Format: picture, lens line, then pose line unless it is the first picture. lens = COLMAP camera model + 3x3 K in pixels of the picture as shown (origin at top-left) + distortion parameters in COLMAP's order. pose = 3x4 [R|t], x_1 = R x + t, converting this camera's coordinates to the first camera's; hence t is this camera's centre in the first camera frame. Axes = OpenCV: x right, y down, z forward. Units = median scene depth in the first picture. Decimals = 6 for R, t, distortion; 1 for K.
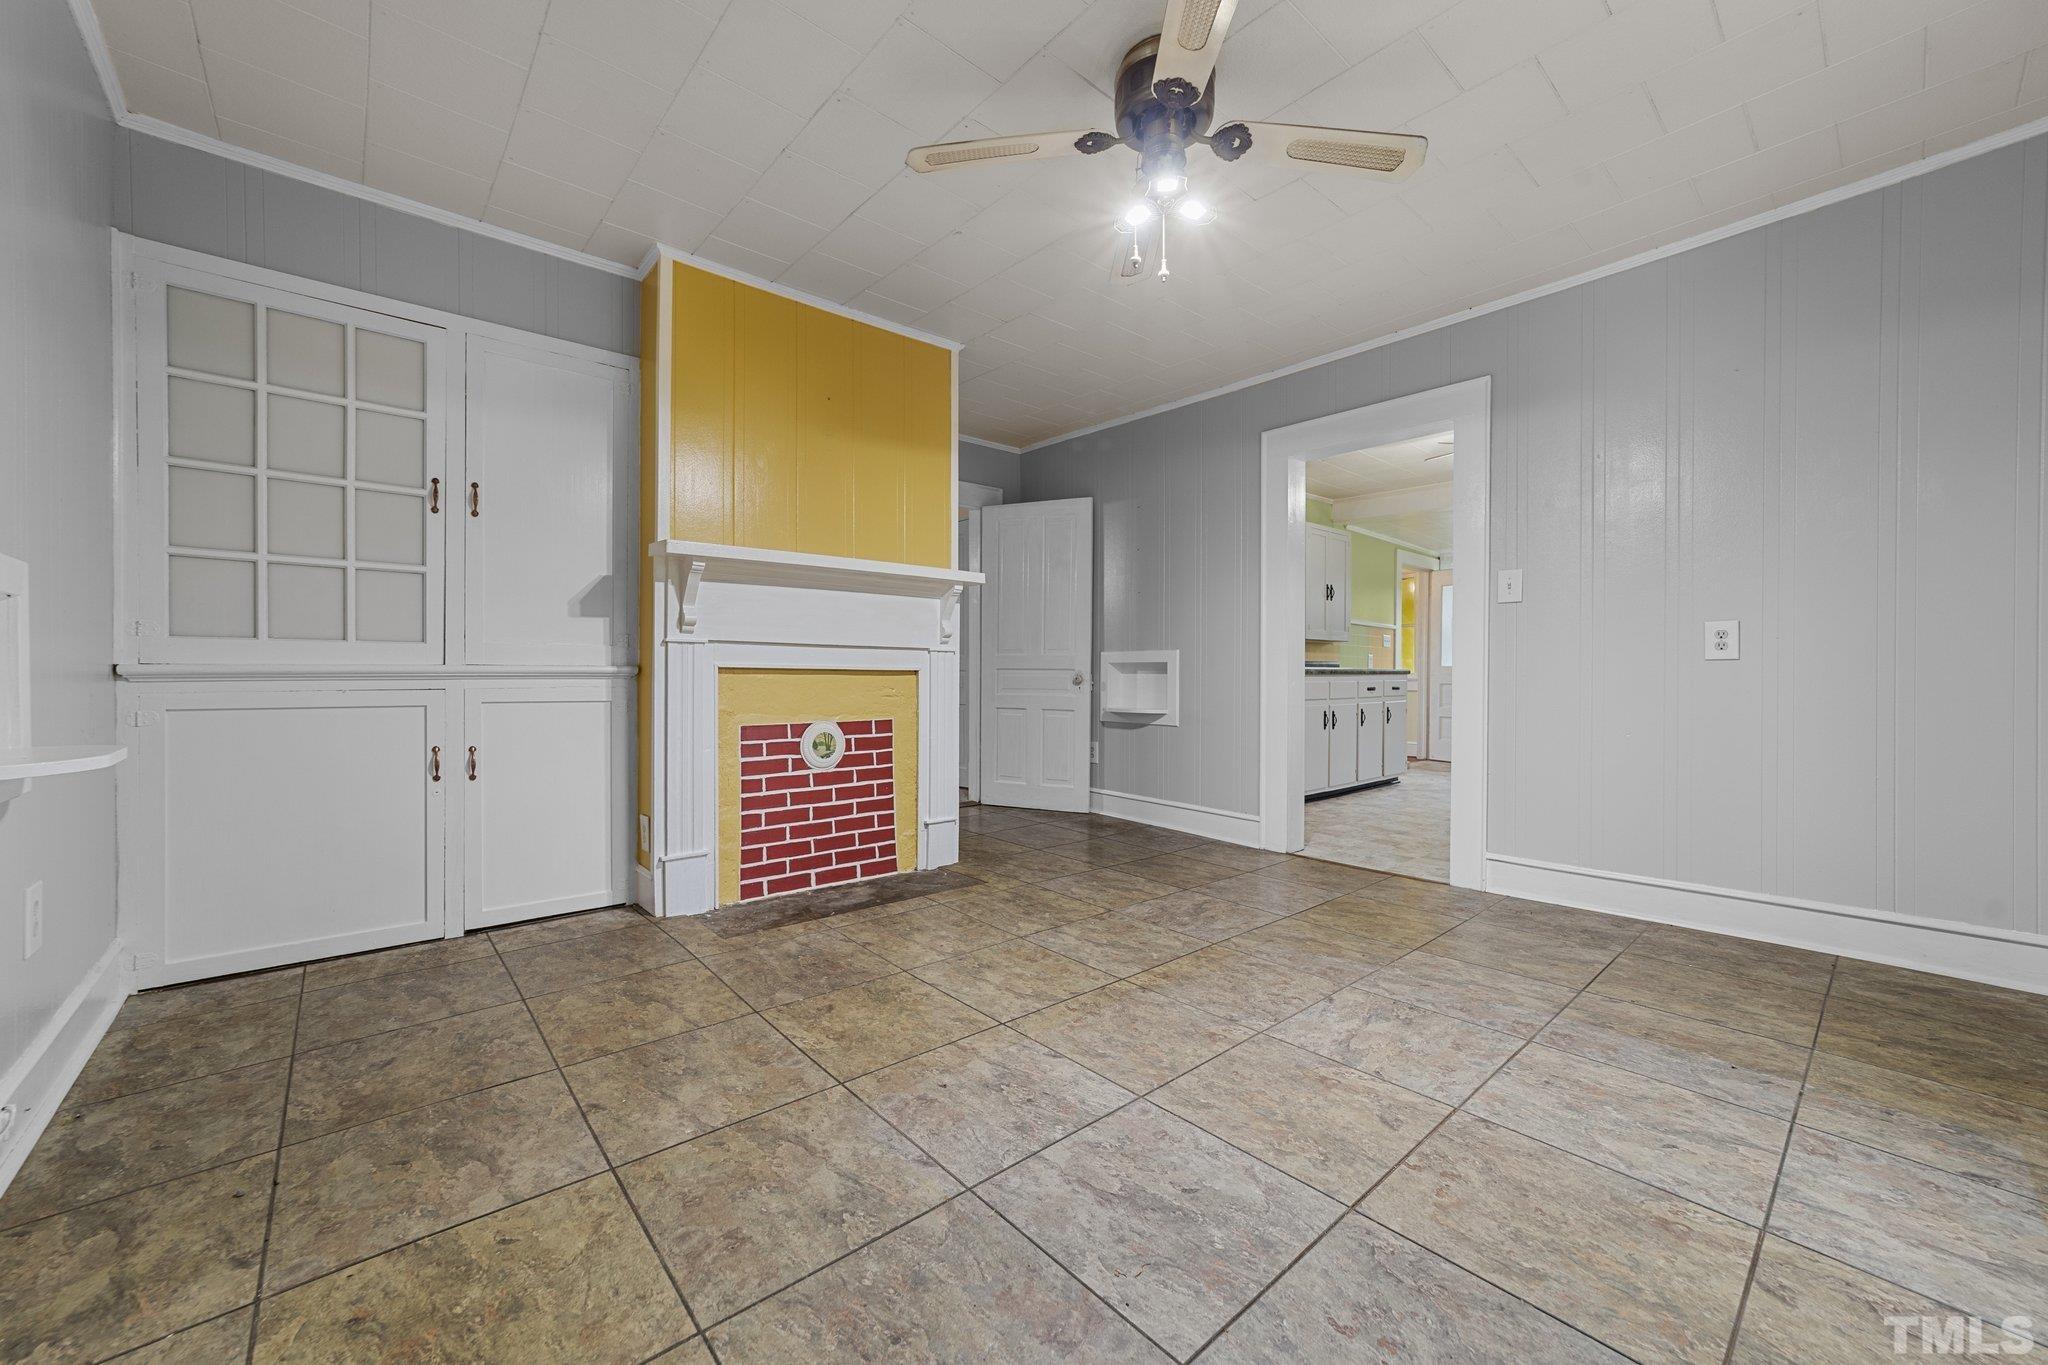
lens RADIAL K [[789.9, 0, 1023.5], [0, 789.9, 680.5], [0, 0, 1]] dist [-0.015526, 0.004933]
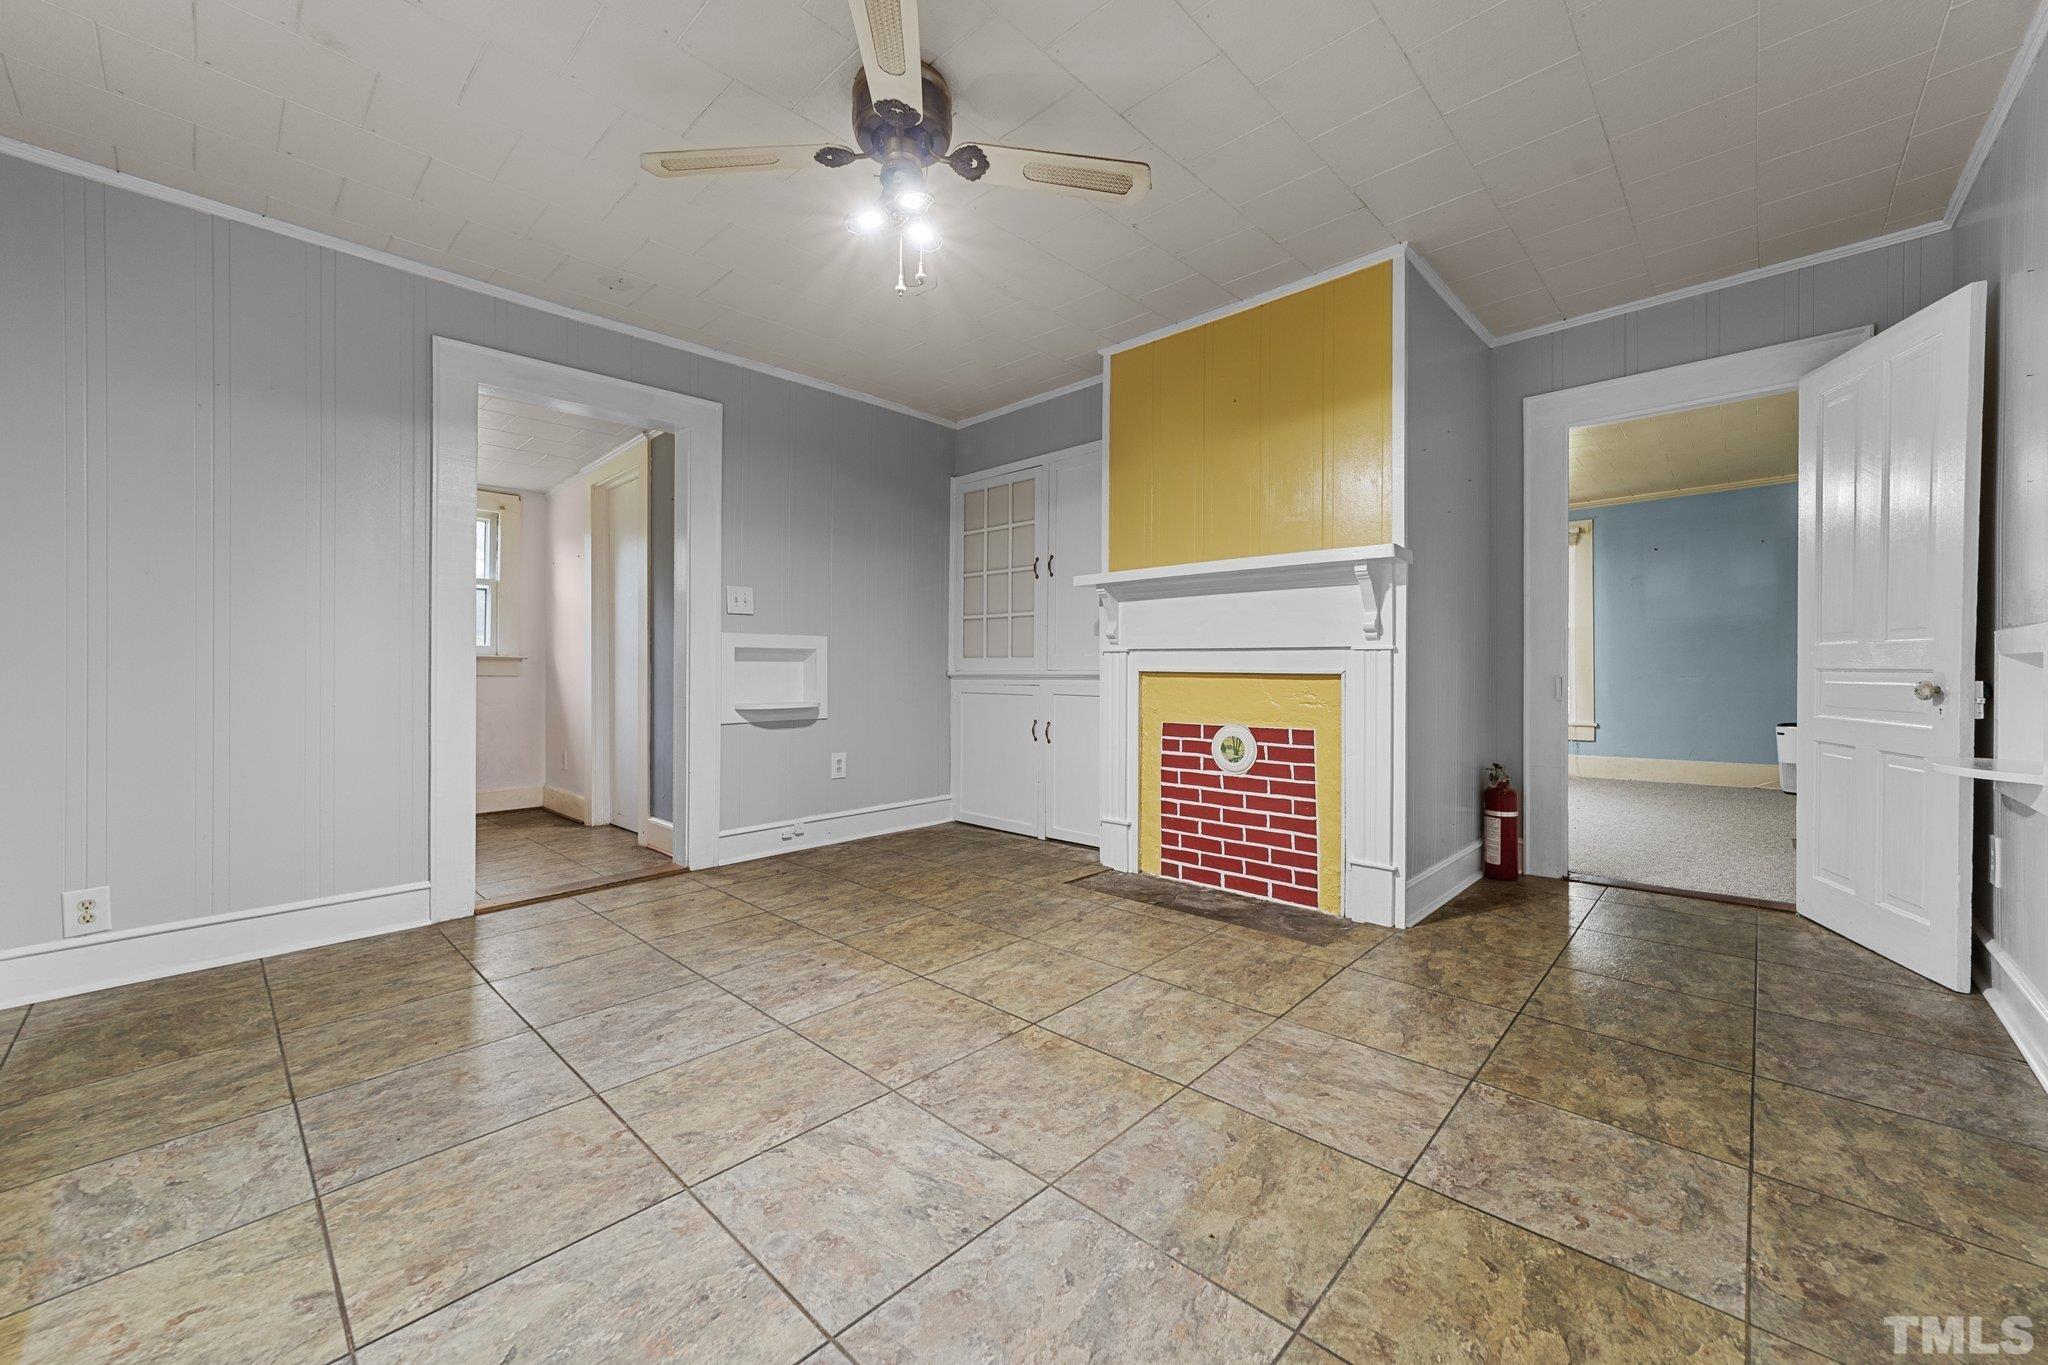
lens RADIAL K [[789.9, 0, 1009.6], [0, 789.9, 672.6], [0, 0, 1]] dist [-0.015526, 0.004933]
pose [[0.087525, 0.002711, -0.996159, 1.126386], [-0.007781, 0.999968, 0.002038, -0.023618], [0.996132, 0.007573, 0.087543, 0.991881]]
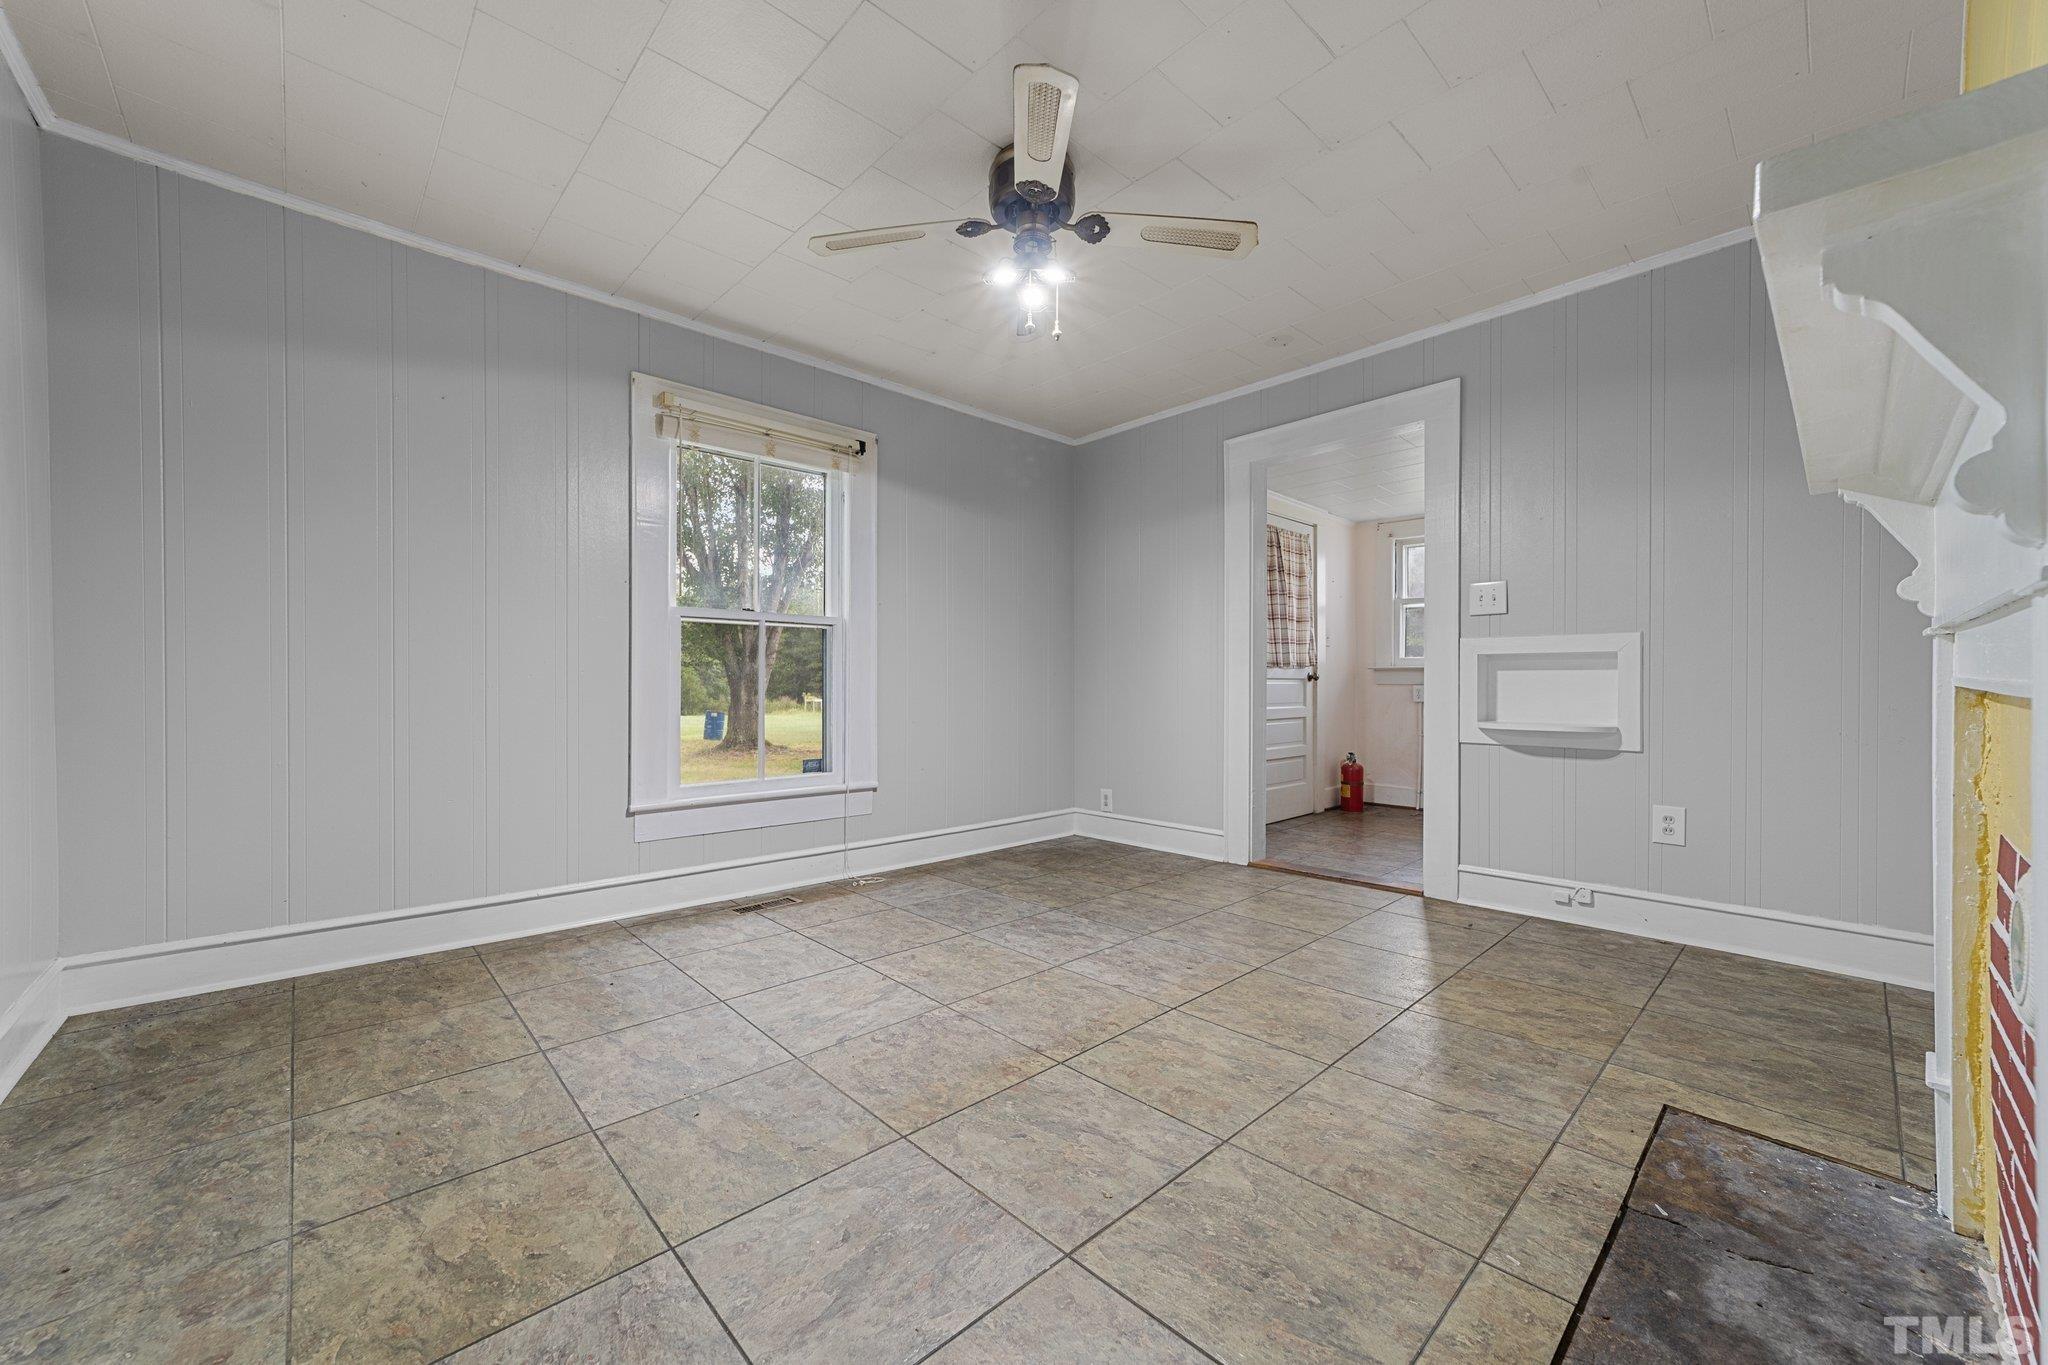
lens RADIAL K [[789.9, 0, 1021.5], [0, 789.9, 673.0], [0, 0, 1]] dist [-0.015526, 0.004933]
pose [[-0.999513, -0.001981, -0.031143, 0.214598], [-0.001965, 0.999998, -0.000550, -0.032674], [0.031144, -0.000489, -0.999515, 2.028220]]
